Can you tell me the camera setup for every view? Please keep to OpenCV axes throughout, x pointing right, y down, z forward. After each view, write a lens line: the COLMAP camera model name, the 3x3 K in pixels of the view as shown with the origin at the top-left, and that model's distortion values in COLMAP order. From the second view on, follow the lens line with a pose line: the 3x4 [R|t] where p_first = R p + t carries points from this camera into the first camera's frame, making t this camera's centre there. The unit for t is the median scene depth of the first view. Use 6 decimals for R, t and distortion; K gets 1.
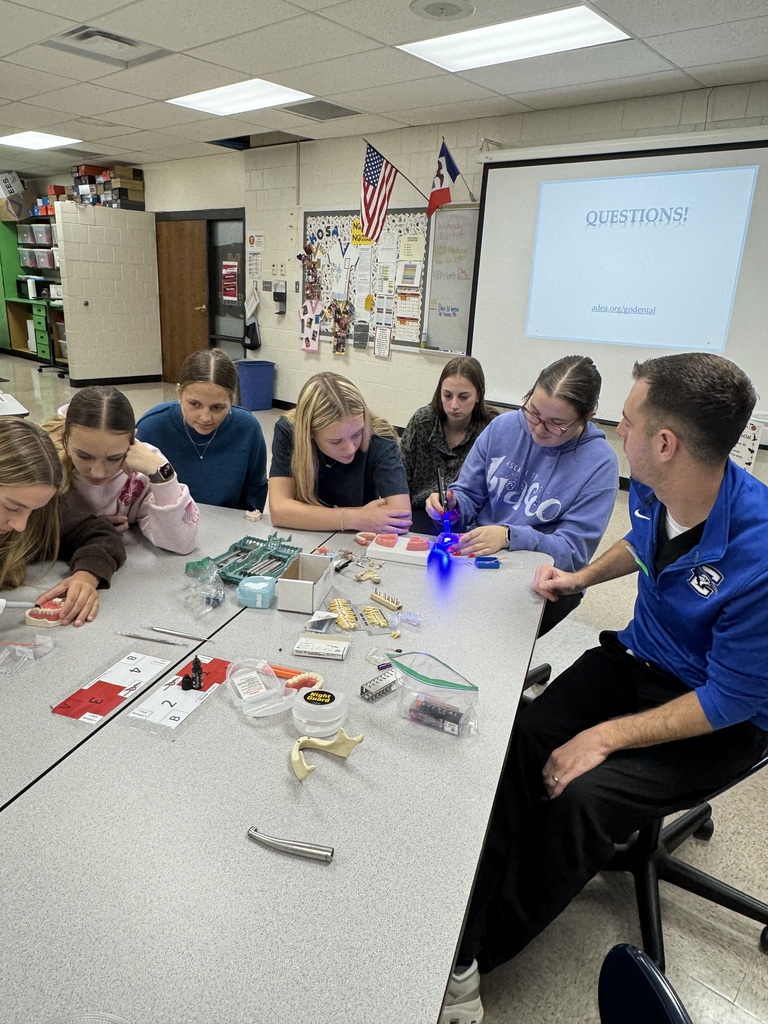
lens RADIAL K [[687.7, 0, 368.6], [0, 687.7, 511.1], [0, 0, 1]] dist [-0.006180, 0.020209]
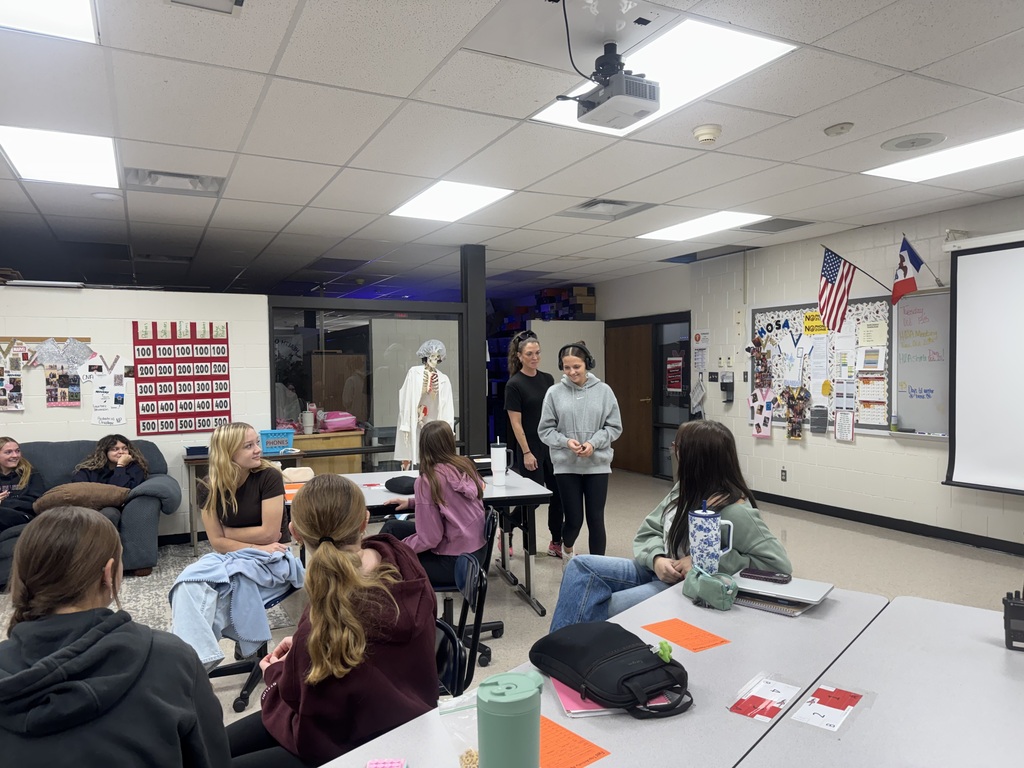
lens RADIAL K [[711.9, 0, 513.3], [0, 711.9, 390.0], [0, 0, 1]] dist [0.059017, -0.075020]
pose [[0.933646, -0.048103, -0.354951, -0.057414], [-0.057248, 0.958165, -0.280432, 0.019835], [0.353592, 0.282145, 0.891834, -0.098229]]
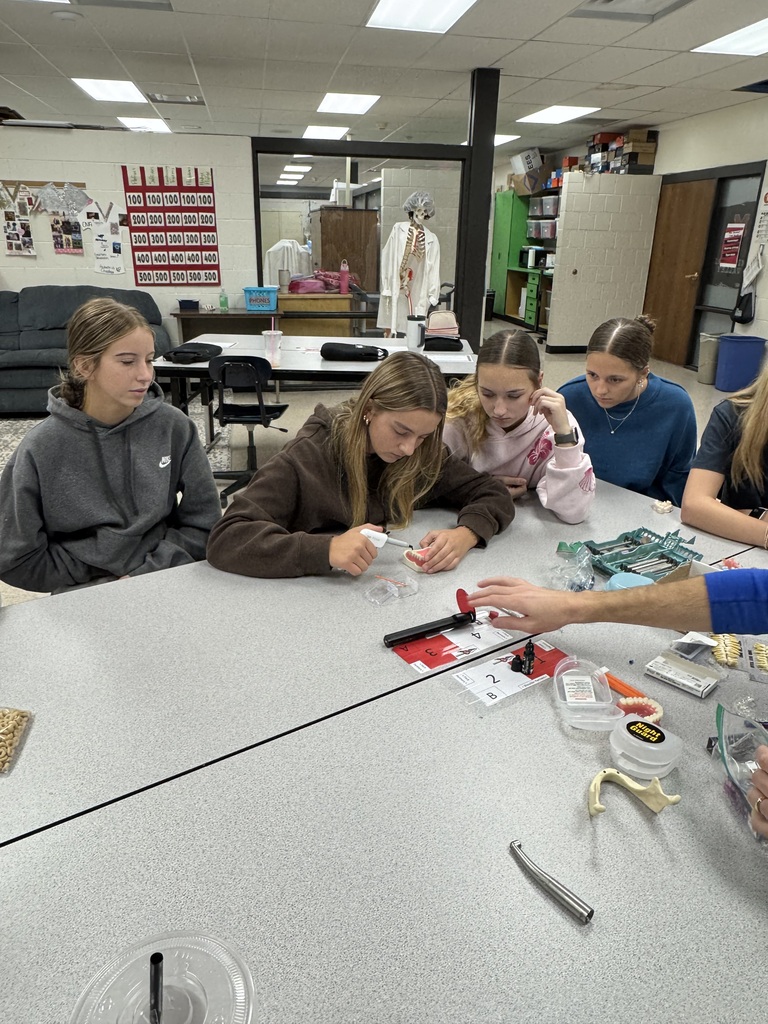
lens RADIAL K [[683.8, 0, 381.4], [0, 683.8, 507.3], [0, 0, 1]] dist [-0.004277, 0.000162]
pose [[0.795396, 0.193149, -0.574490, 0.017051], [-0.171429, 0.980852, 0.092424, -0.003851], [0.581341, 0.024970, 0.813276, 0.020281]]
